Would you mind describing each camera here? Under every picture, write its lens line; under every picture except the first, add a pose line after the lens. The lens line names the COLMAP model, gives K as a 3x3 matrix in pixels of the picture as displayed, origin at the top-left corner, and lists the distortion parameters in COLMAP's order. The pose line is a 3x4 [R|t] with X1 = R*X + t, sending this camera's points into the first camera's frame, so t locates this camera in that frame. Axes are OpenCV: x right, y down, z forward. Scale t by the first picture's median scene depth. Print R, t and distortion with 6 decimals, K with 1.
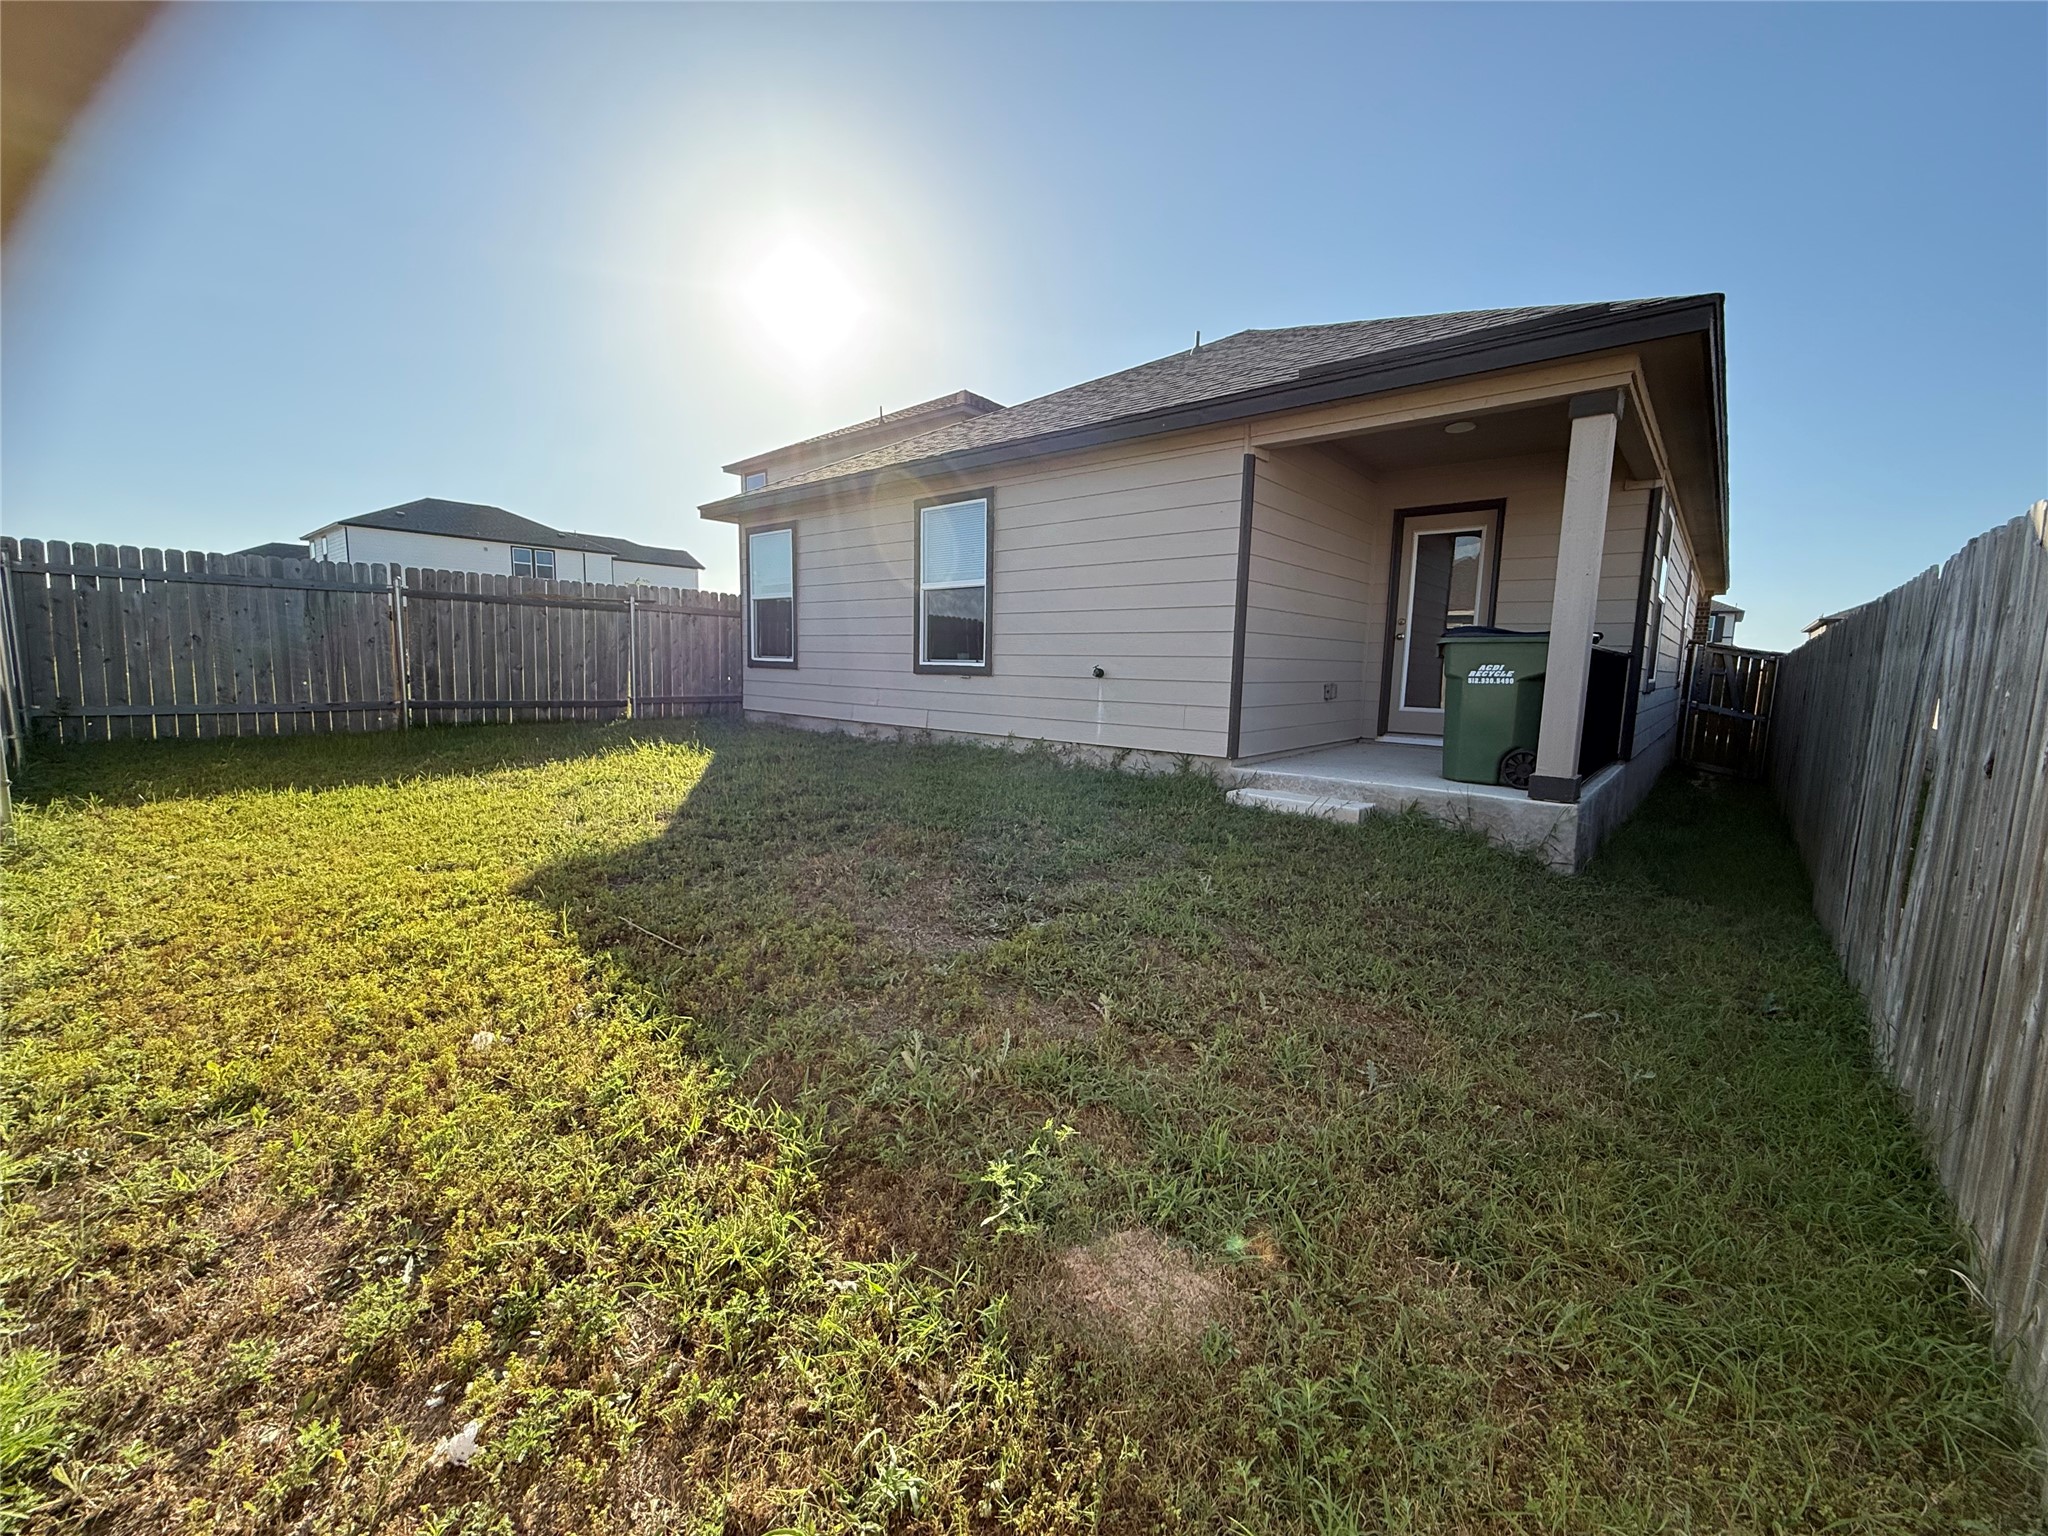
lens RADIAL K [[821.0, 0, 1029.2], [0, 821.0, 762.9], [0, 0, 1]] dist [-0.002980, -0.000065]
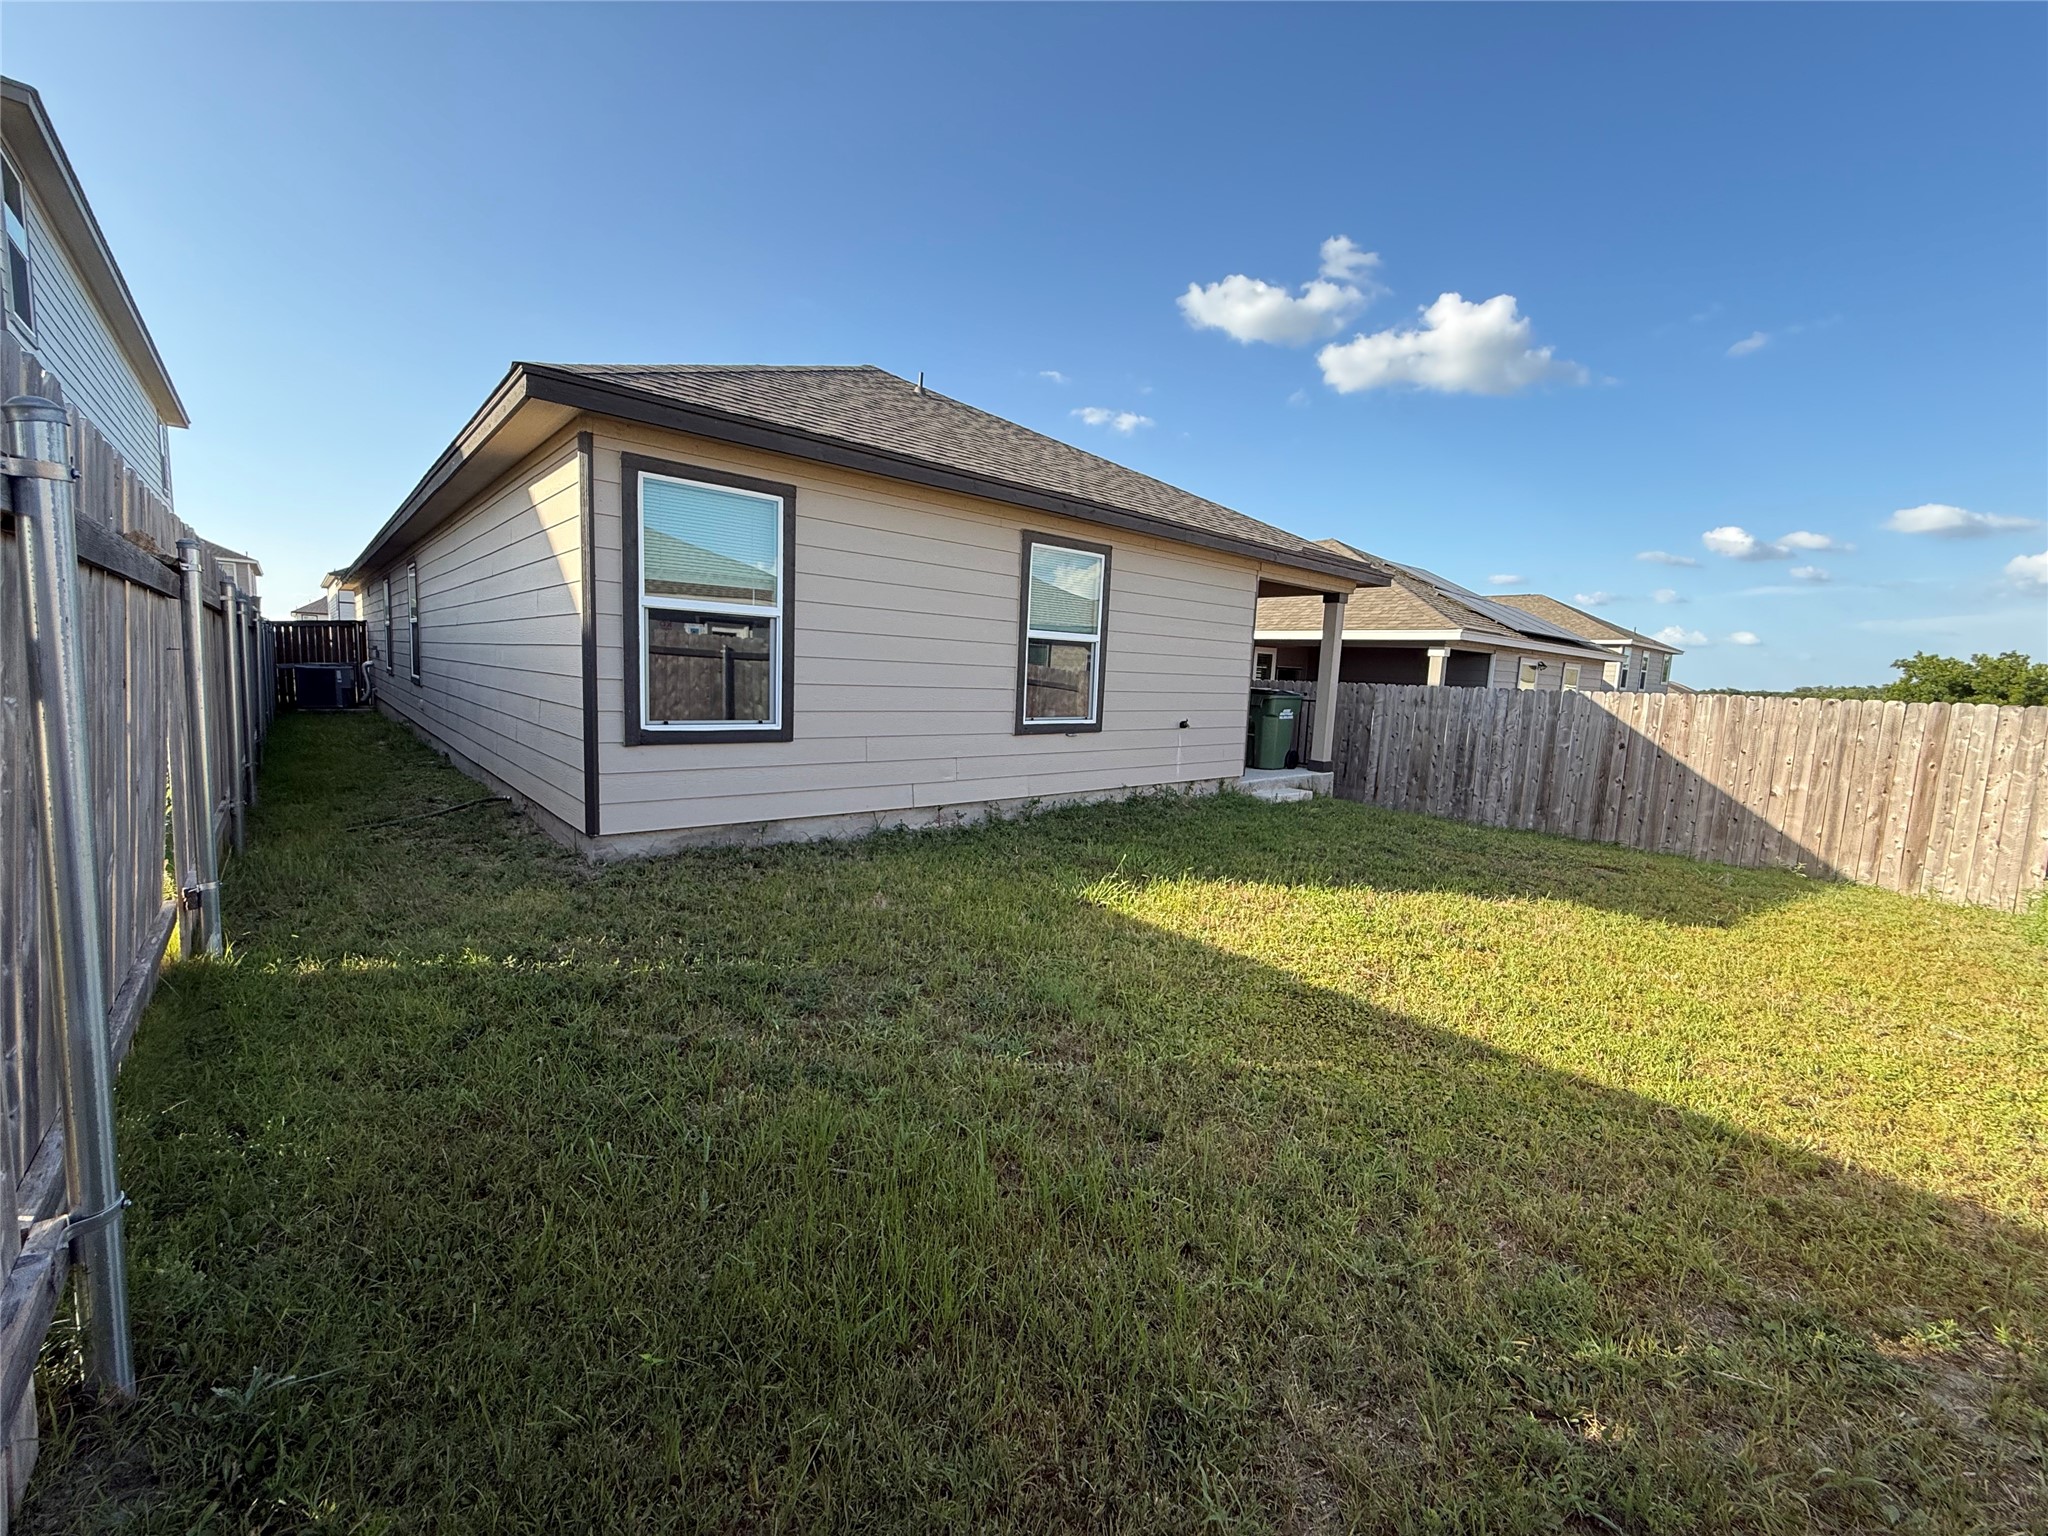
lens RADIAL K [[821.0, 0, 1030.0], [0, 821.0, 757.7], [0, 0, 1]] dist [-0.002980, -0.000065]
pose [[0.136860, -0.121031, 0.983169, -1.025112], [0.080235, 0.990601, 0.110777, -0.188430], [-0.987336, 0.063724, 0.145285, 0.917185]]
